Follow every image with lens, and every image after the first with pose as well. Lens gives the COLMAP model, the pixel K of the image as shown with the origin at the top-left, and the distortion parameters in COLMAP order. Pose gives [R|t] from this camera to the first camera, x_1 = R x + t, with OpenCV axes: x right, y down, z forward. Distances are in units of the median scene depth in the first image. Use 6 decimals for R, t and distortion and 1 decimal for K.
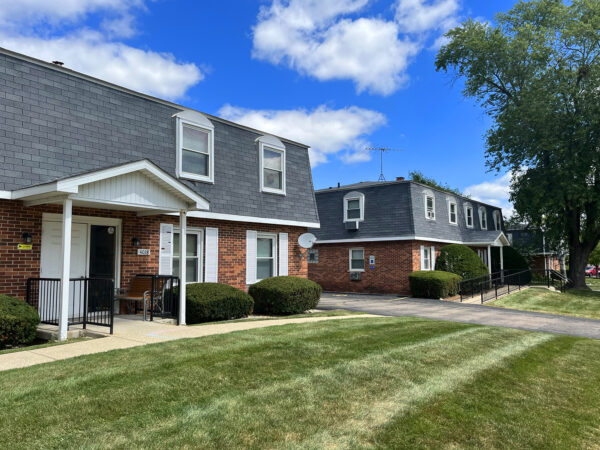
lens RADIAL K [[455.7, 0, 297.2], [0, 455.7, 225.2], [0, 0, 1]] dist [0.062199, -0.100061]
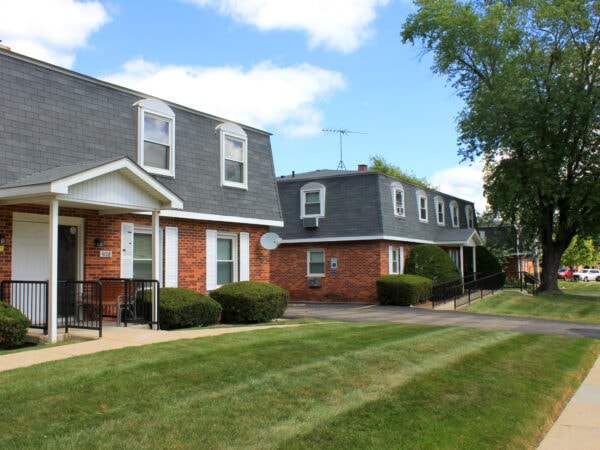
lens RADIAL K [[571.7, 0, 302.1], [0, 571.7, 224.1], [0, 0, 1]] dist [-0.137213, 0.005298]
pose [[0.992328, 0.003529, 0.123582, -0.054970], [-0.004362, 0.999970, 0.006466, -0.006521], [-0.123555, -0.006955, 0.992313, -0.105818]]
